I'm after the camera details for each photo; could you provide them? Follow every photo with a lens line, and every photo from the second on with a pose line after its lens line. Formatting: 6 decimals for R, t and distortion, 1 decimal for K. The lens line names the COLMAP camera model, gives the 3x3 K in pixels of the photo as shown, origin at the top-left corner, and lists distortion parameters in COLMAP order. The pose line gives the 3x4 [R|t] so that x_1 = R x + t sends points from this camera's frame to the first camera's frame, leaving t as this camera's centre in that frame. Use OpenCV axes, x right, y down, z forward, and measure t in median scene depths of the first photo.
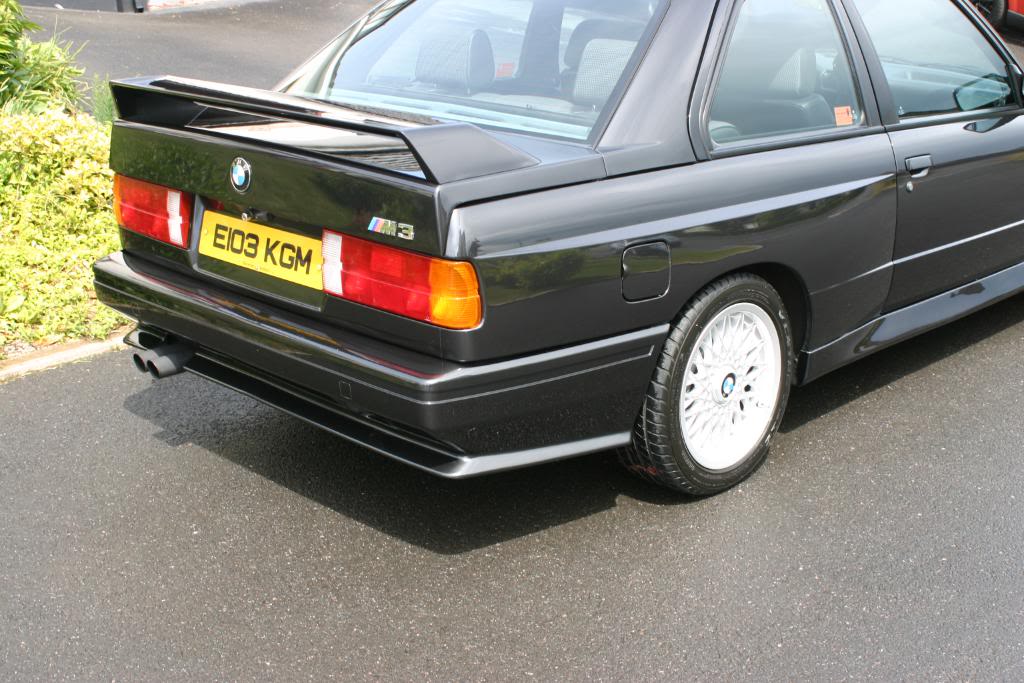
lens RADIAL K [[1380.1, 0, 512.0], [0, 1380.1, 341.5], [0, 0, 1]] dist [-0.008588, -0.007020]
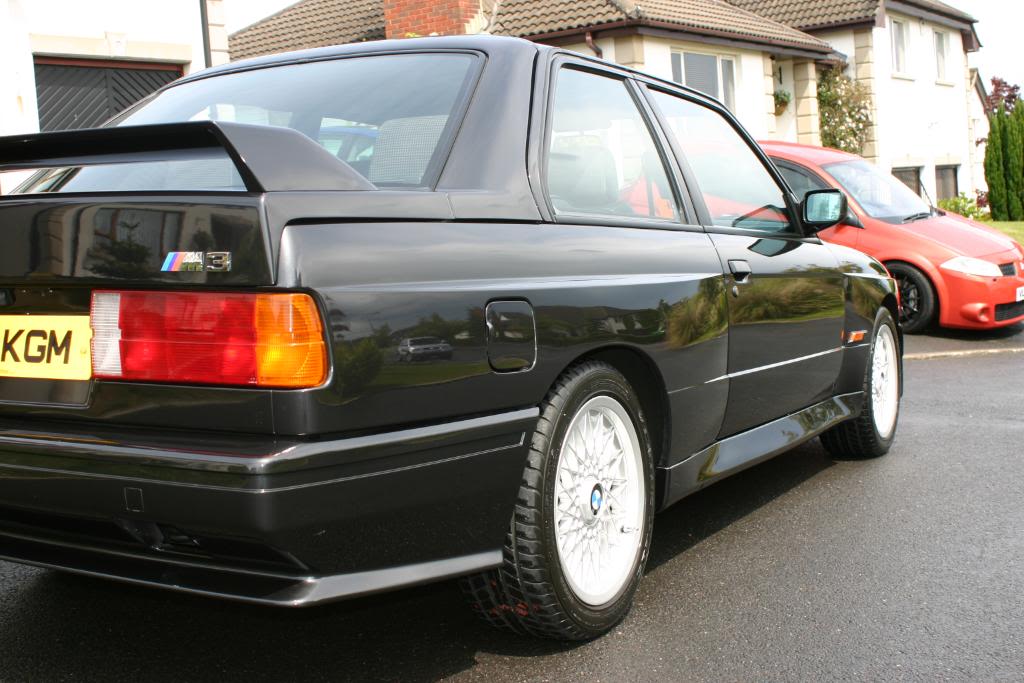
lens RADIAL K [[1295.2, 0, 512.0], [0, 1295.2, 341.5], [0, 0, 1]] dist [-0.045195, -0.086204]
pose [[0.964758, -0.042201, 0.259733, -0.094196], [0.104232, 0.967605, -0.229949, 0.120934], [-0.241615, 0.248918, 0.937903, 0.285619]]
